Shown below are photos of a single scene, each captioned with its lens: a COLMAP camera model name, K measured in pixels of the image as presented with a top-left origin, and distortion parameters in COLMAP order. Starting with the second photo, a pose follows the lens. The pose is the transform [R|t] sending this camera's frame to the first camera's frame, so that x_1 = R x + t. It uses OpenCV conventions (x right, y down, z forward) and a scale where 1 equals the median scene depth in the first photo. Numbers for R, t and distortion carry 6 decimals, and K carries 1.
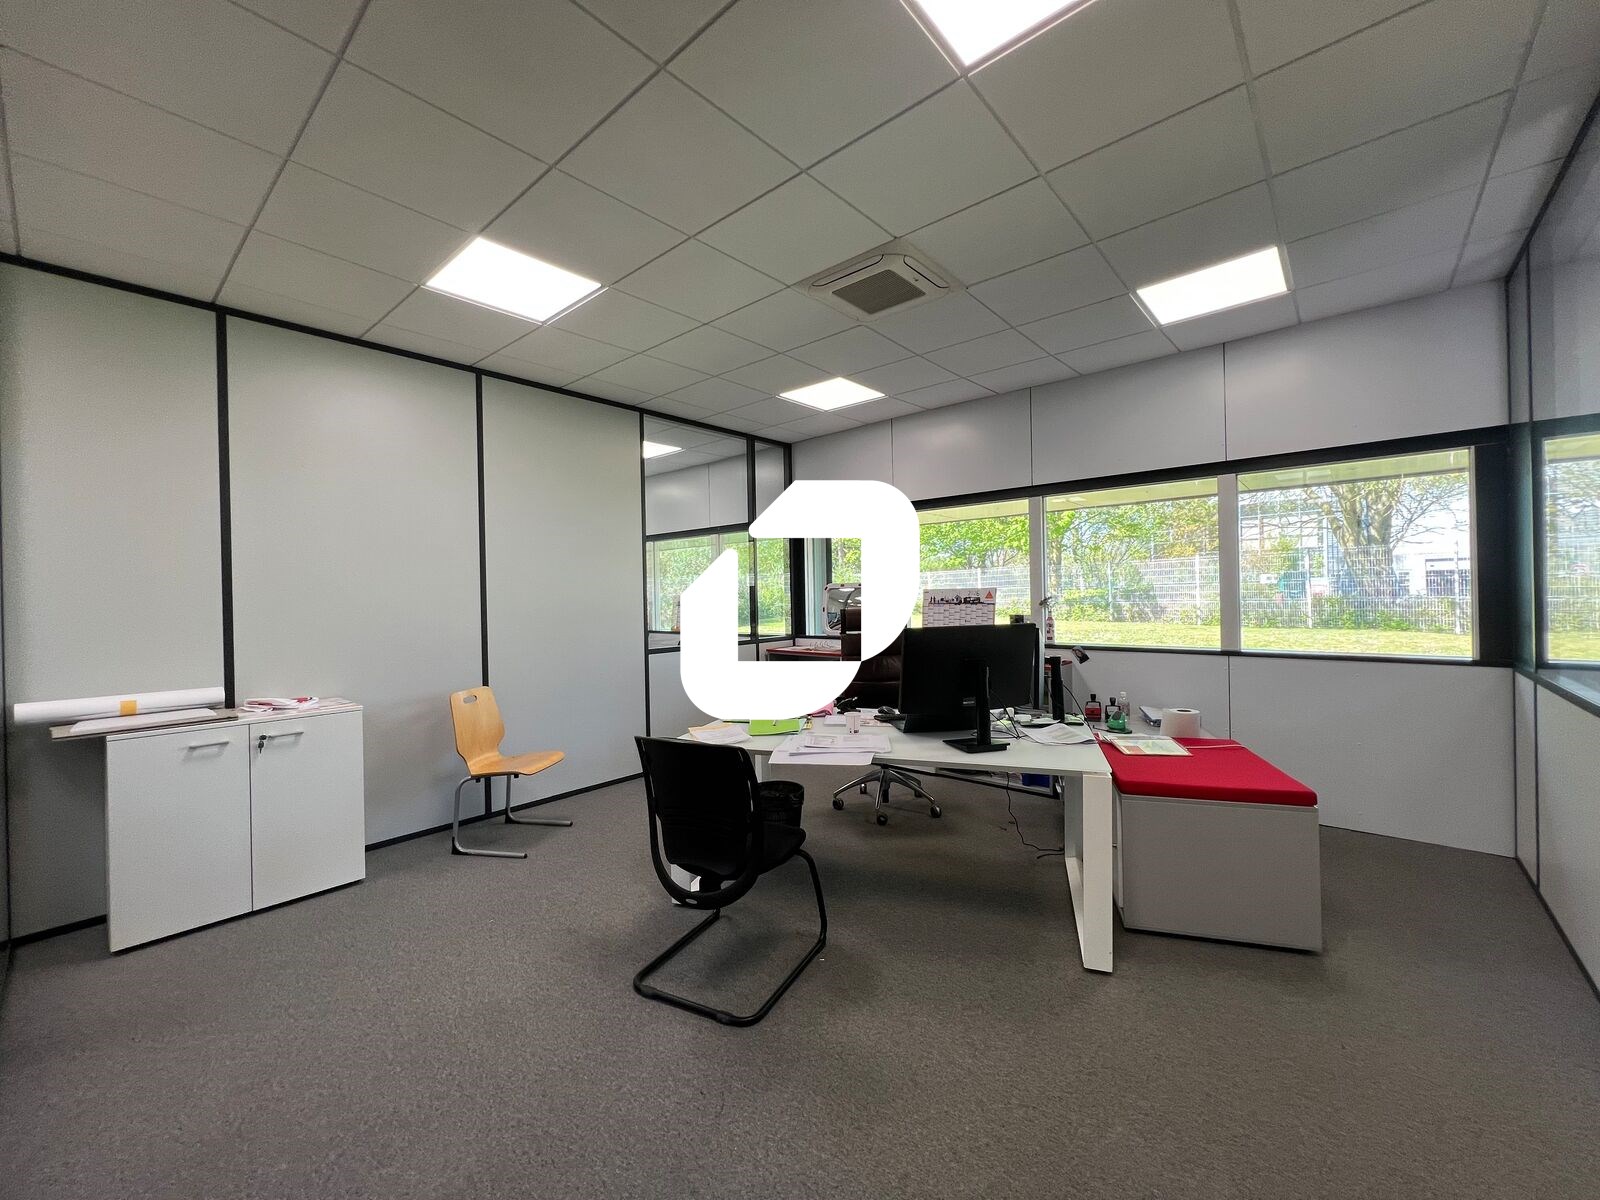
lens RADIAL K [[638.1, 0, 799.9], [0, 638.1, 596.0], [0, 0, 1]] dist [-0.002776, 0.000559]
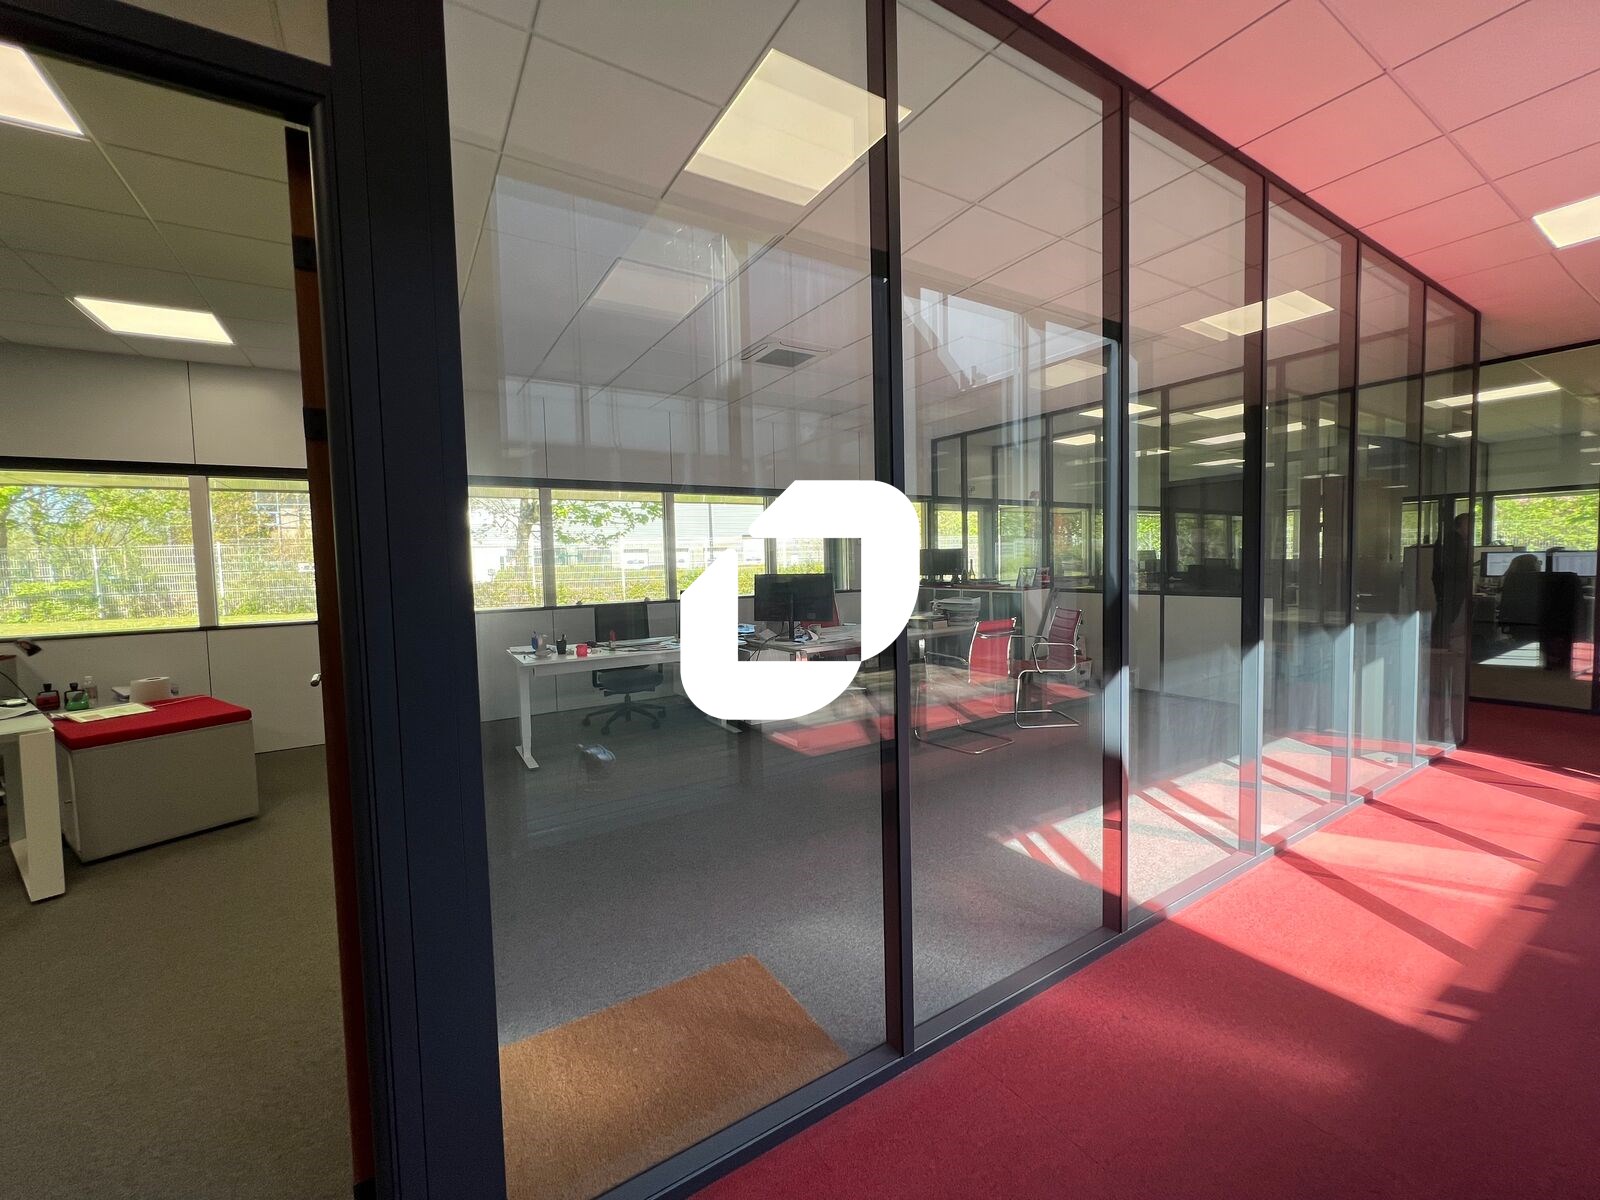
lens RADIAL K [[643.4, 0, 799.8], [0, 643.4, 597.3], [0, 0, 1]] dist [-0.000208, -0.000250]
pose [[0.292054, -0.037125, 0.955681, -0.137595], [0.021114, 0.999253, 0.032365, 0.016964], [-0.956169, 0.010726, 0.292620, -0.391709]]
